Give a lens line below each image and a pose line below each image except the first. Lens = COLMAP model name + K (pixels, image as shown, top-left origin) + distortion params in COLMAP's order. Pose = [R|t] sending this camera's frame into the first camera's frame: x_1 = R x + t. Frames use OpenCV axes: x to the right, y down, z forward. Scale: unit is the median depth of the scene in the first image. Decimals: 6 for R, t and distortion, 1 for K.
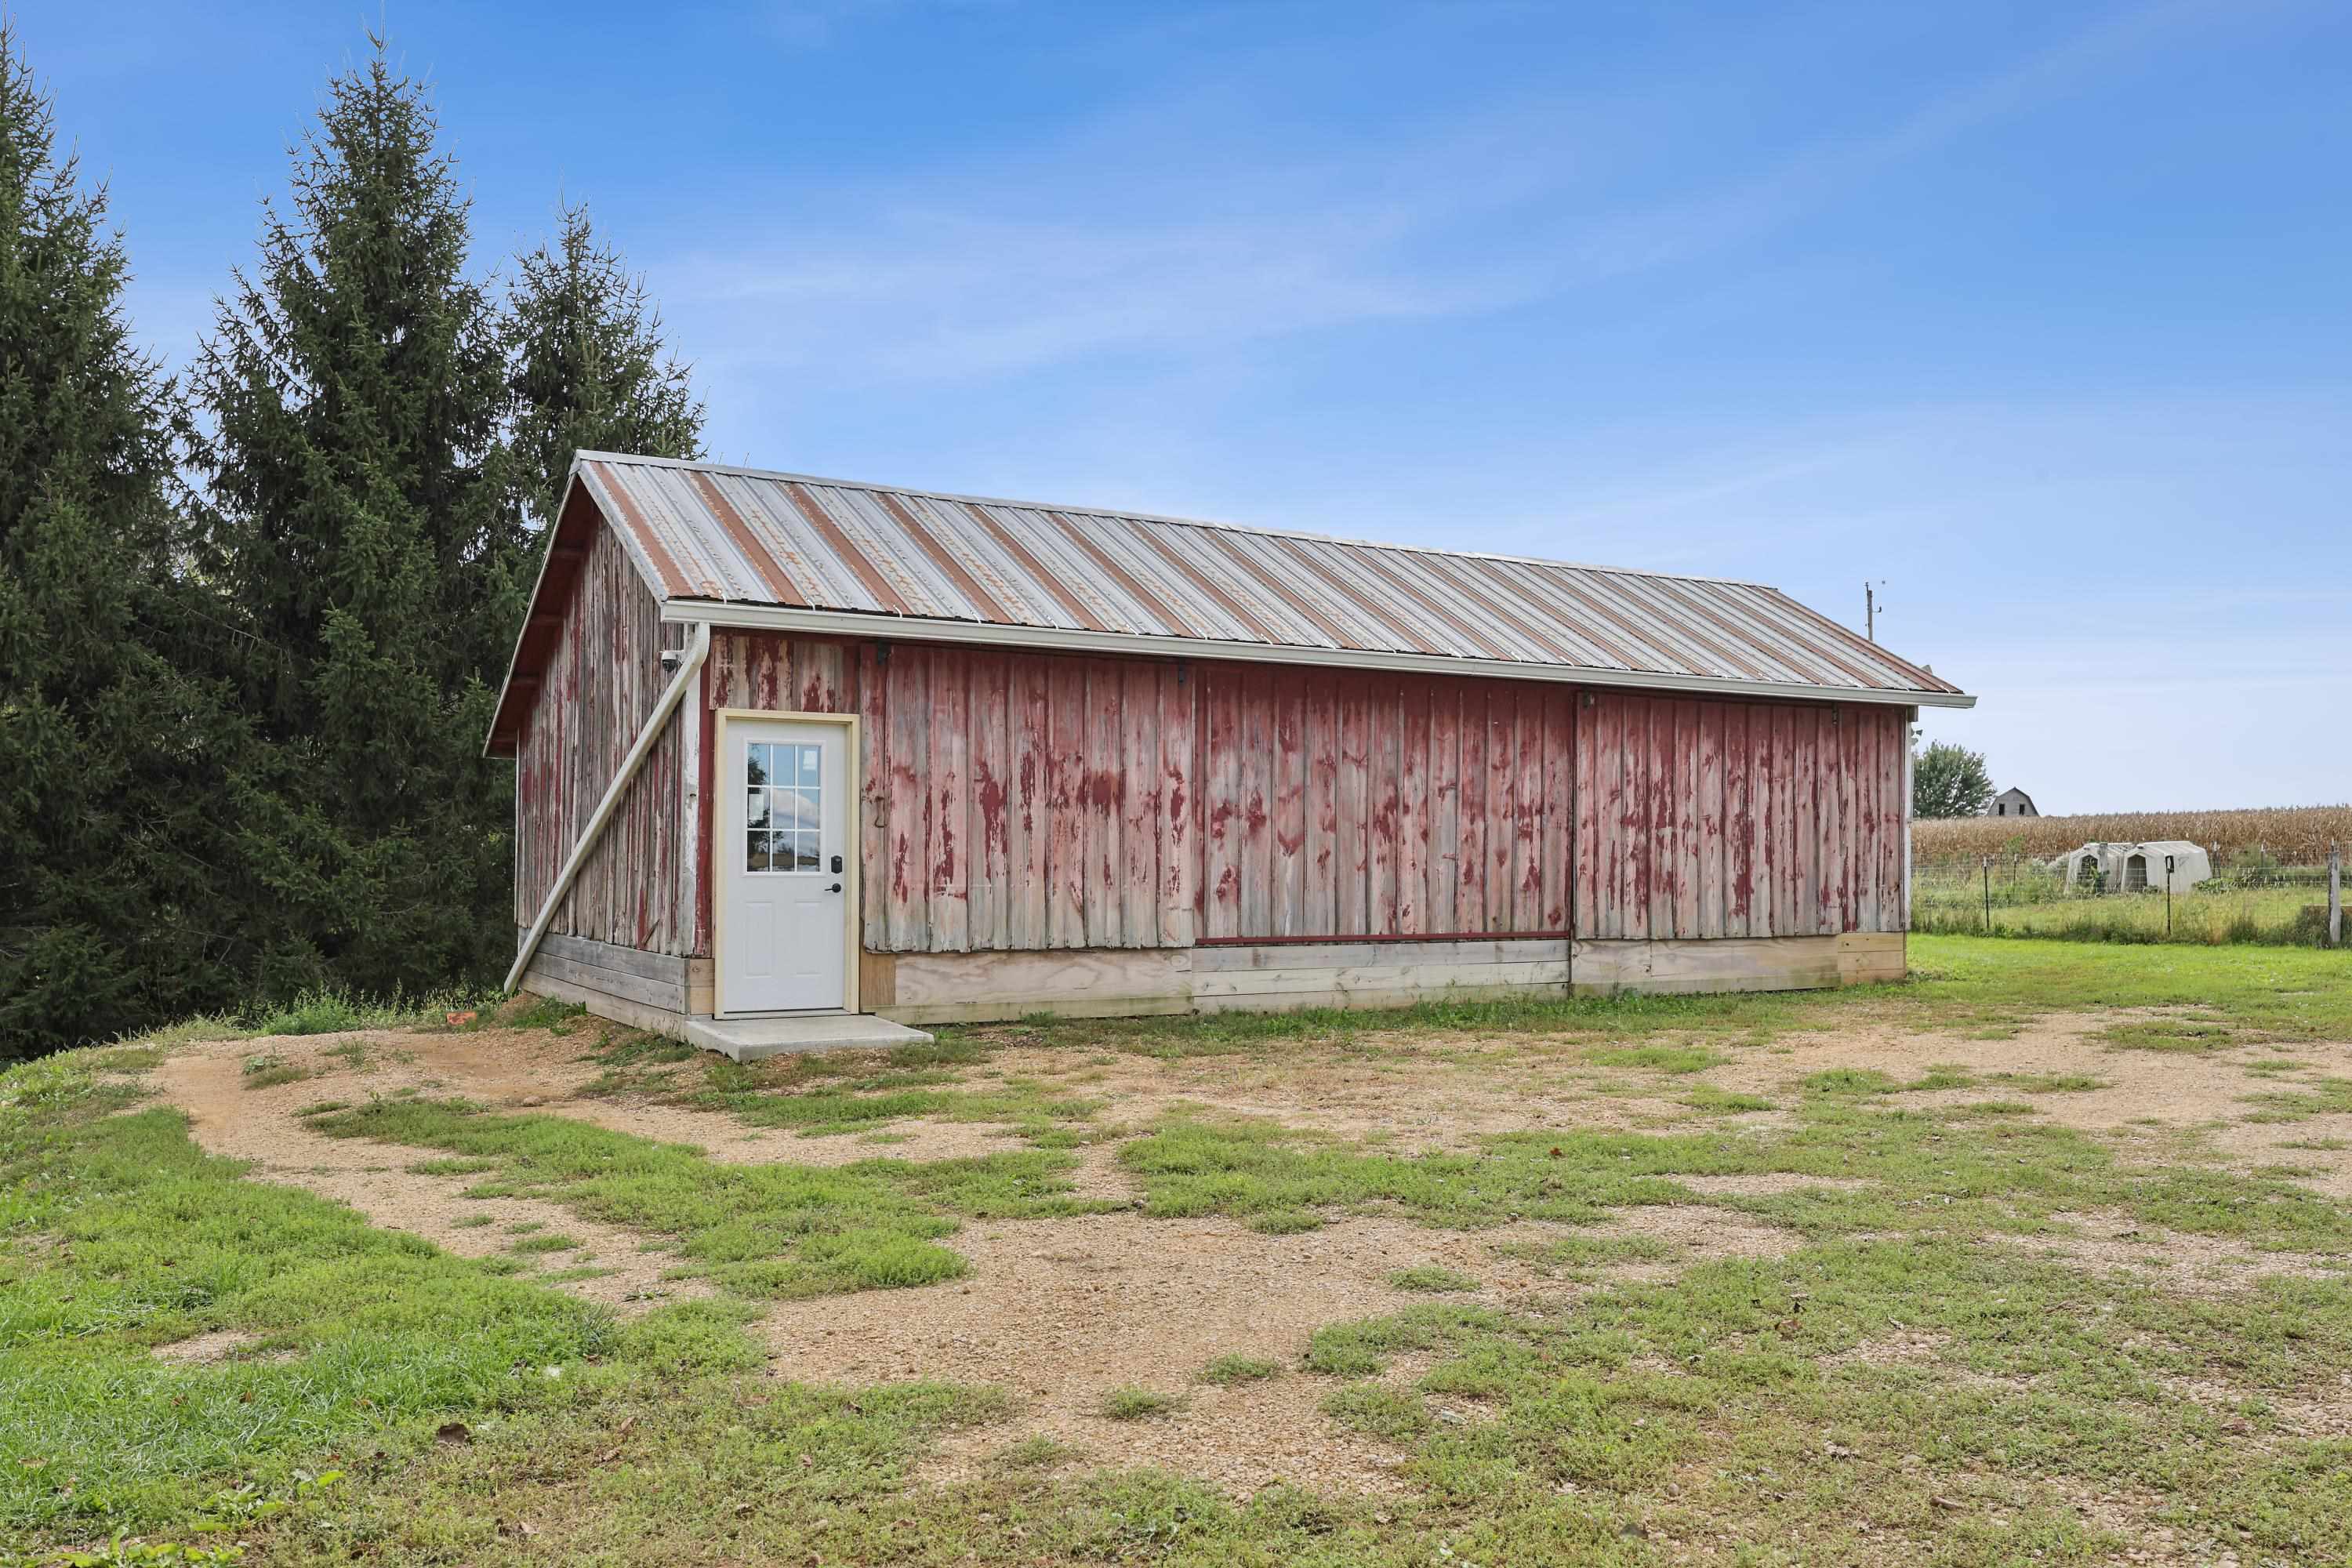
lens RADIAL K [[1962.1, 0, 1121.9], [0, 1962.1, 666.4], [0, 0, 1]] dist [0.002226, -0.000859]
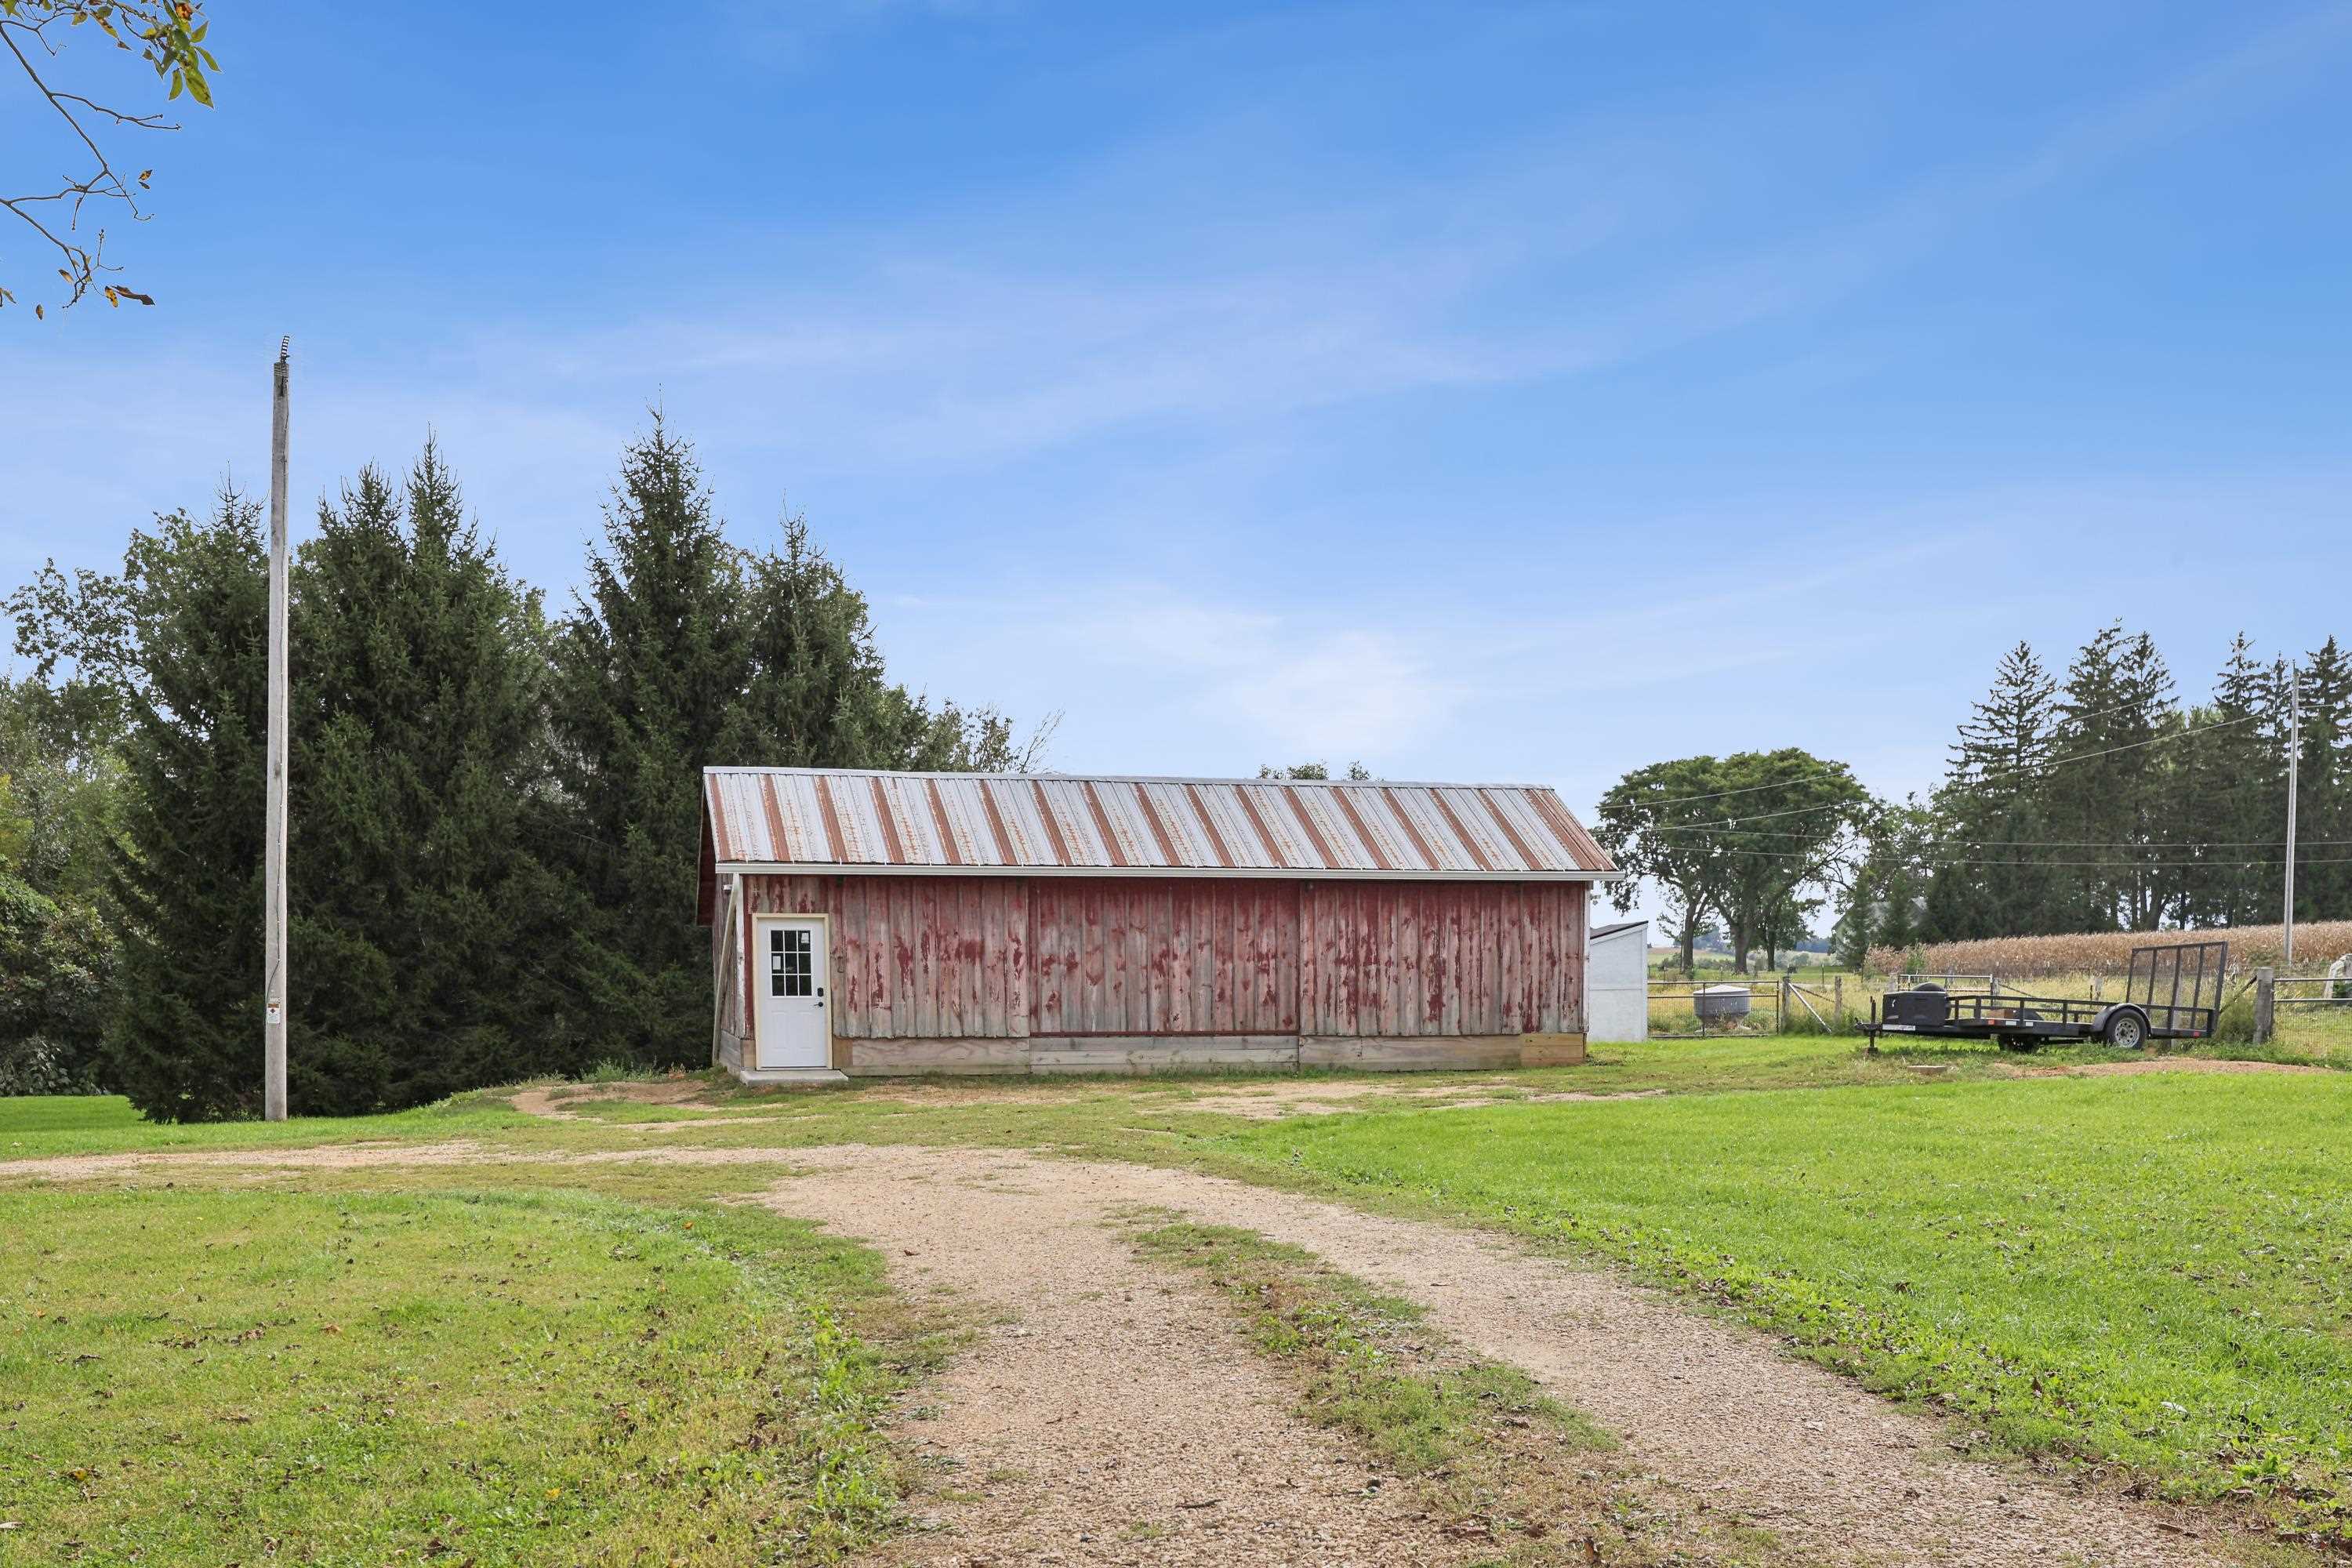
lens RADIAL K [[3791.0, 0, 1177.0], [0, 3791.0, 786.0], [0, 0, 1]] dist [0.018134, 0.000000]
pose [[0.937371, -0.019959, -0.347761, 1.238970], [0.040223, 0.997881, 0.051148, -0.231546], [0.346003, -0.061933, 0.936187, -1.962749]]
